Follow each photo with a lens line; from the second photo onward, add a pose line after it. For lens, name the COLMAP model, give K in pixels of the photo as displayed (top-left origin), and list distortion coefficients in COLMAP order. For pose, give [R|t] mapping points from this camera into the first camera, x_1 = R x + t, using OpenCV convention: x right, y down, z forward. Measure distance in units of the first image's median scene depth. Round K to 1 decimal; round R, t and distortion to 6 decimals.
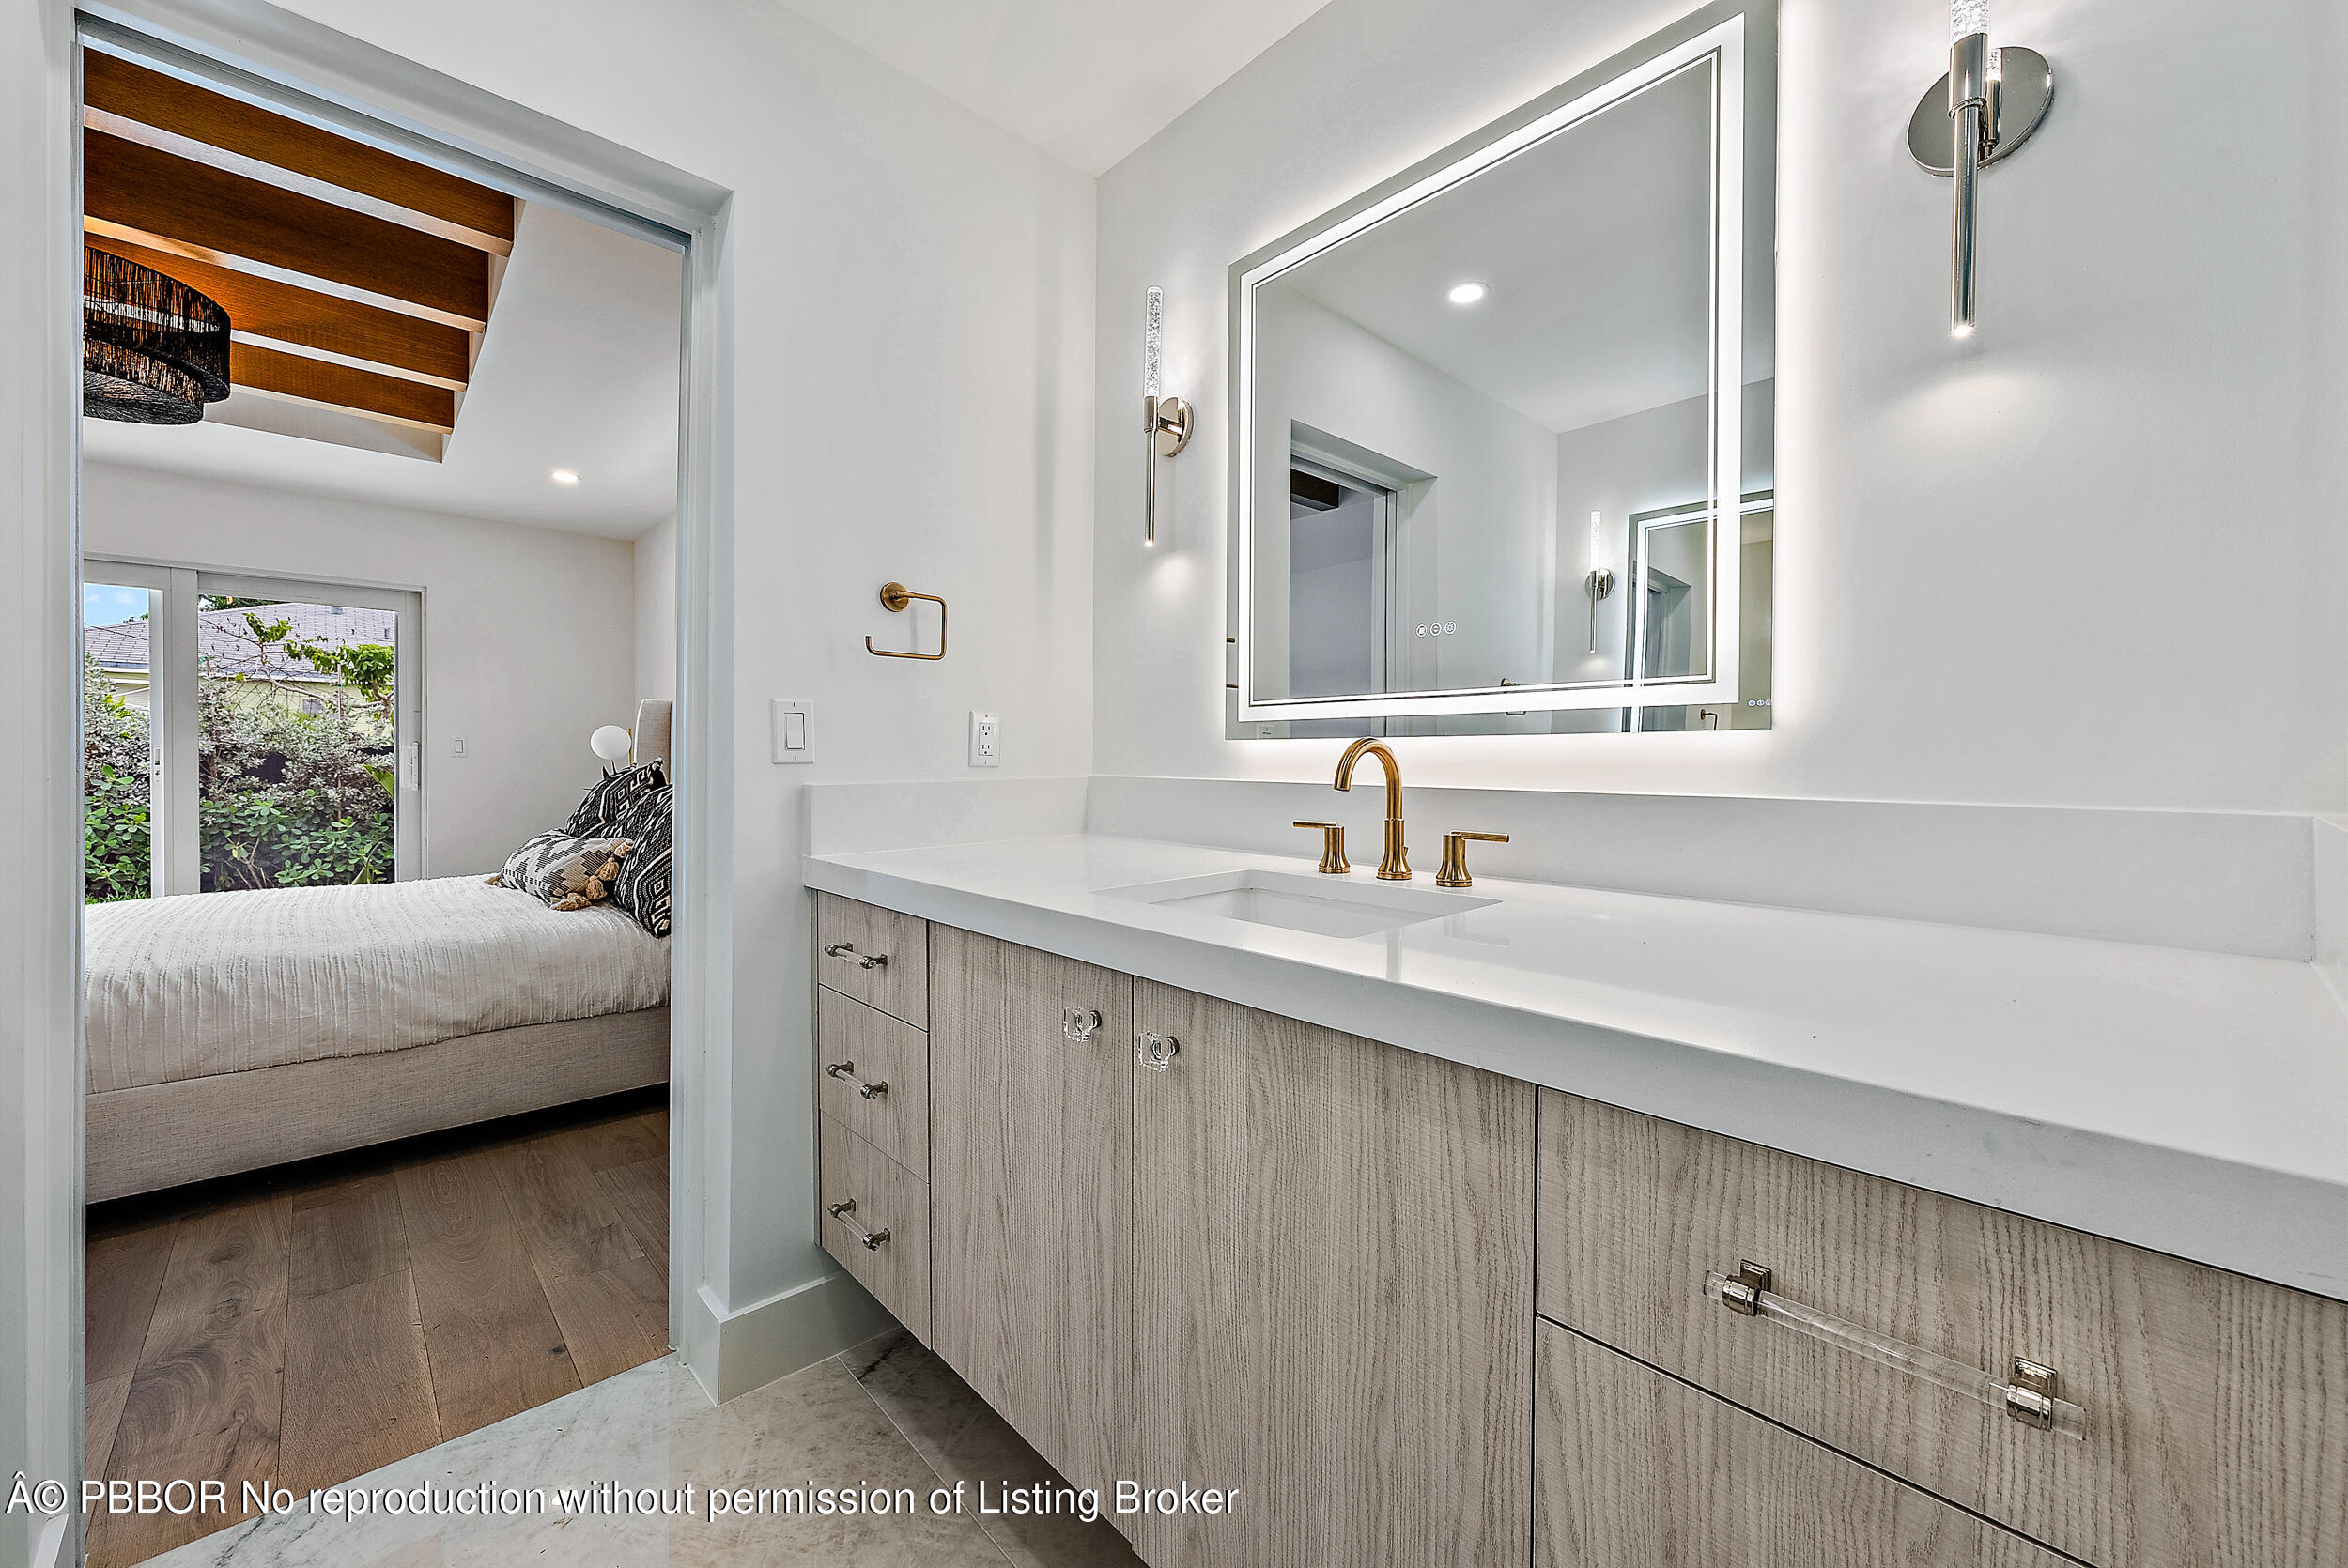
lens RADIAL K [[924.4, 0, 1171.6], [0, 924.4, 769.6], [0, 0, 1]] dist [-0.000442, 0.000409]
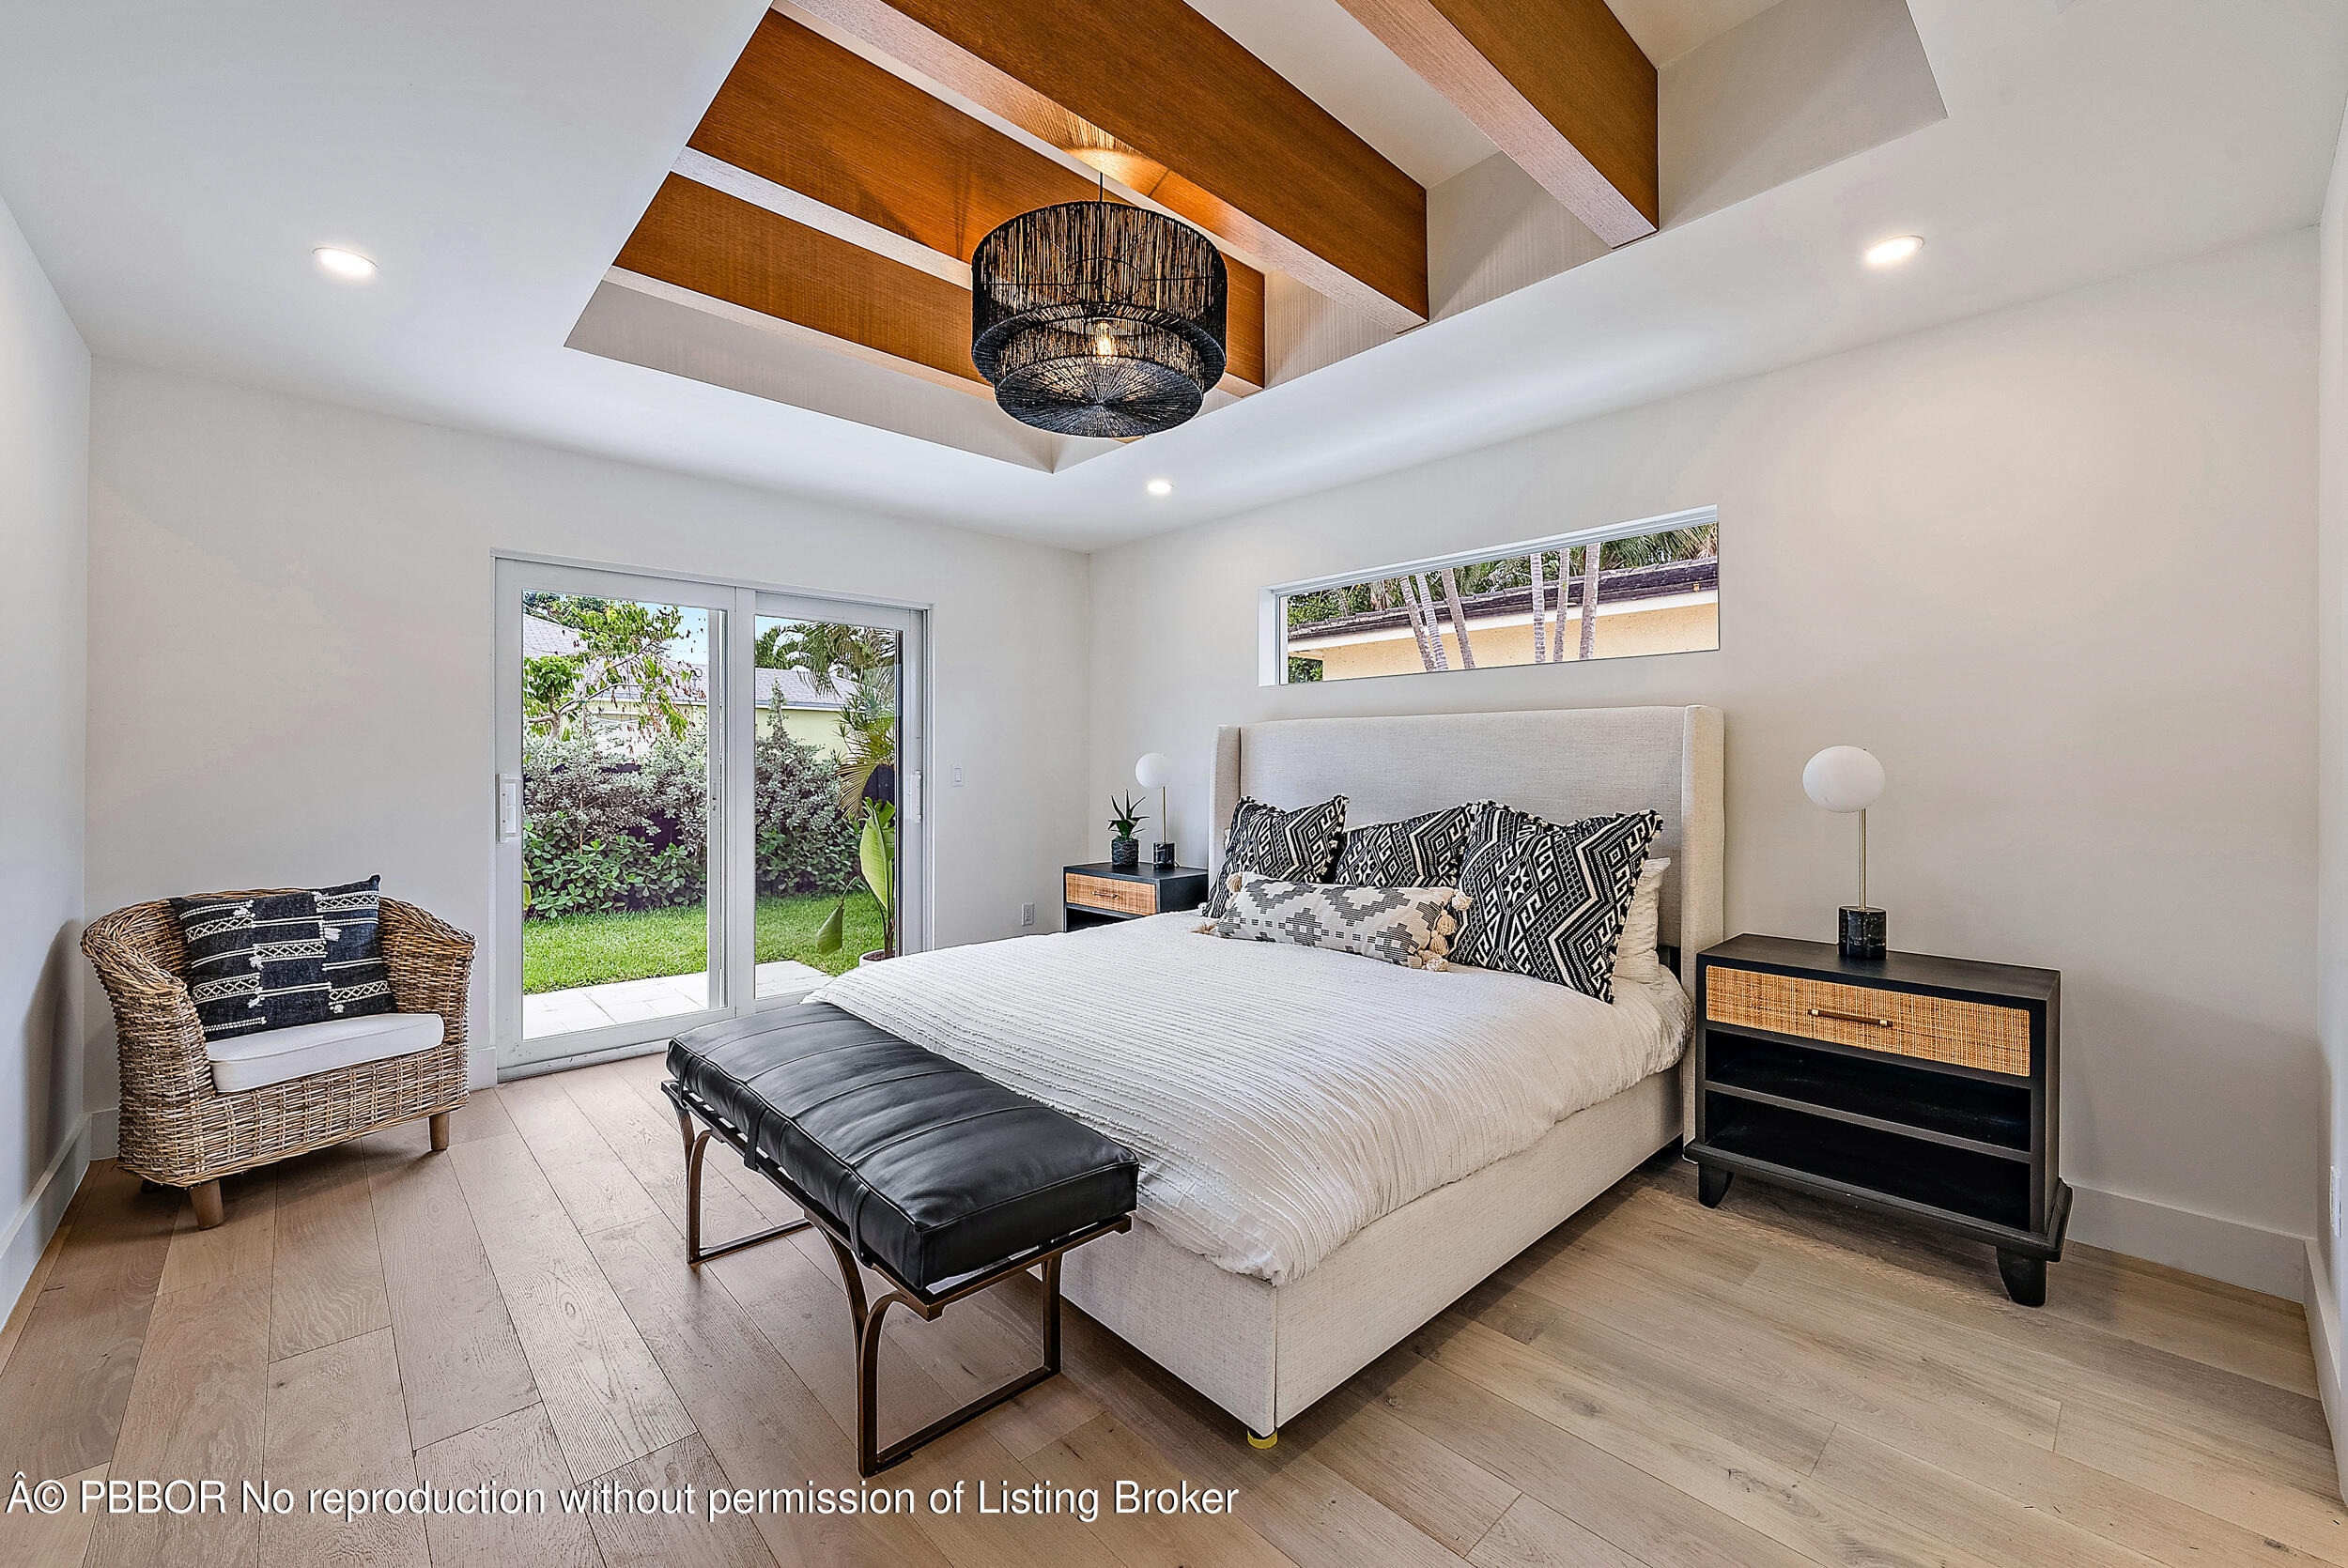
lens RADIAL K [[924.4, 0, 1177.2], [0, 924.4, 780.6], [0, 0, 1]] dist [-0.000442, 0.000409]
pose [[0.999735, 0.003884, 0.022678, -0.320685], [-0.003840, 0.999991, -0.001977, -0.010199], [-0.022686, 0.001890, 0.999741, 0.036575]]
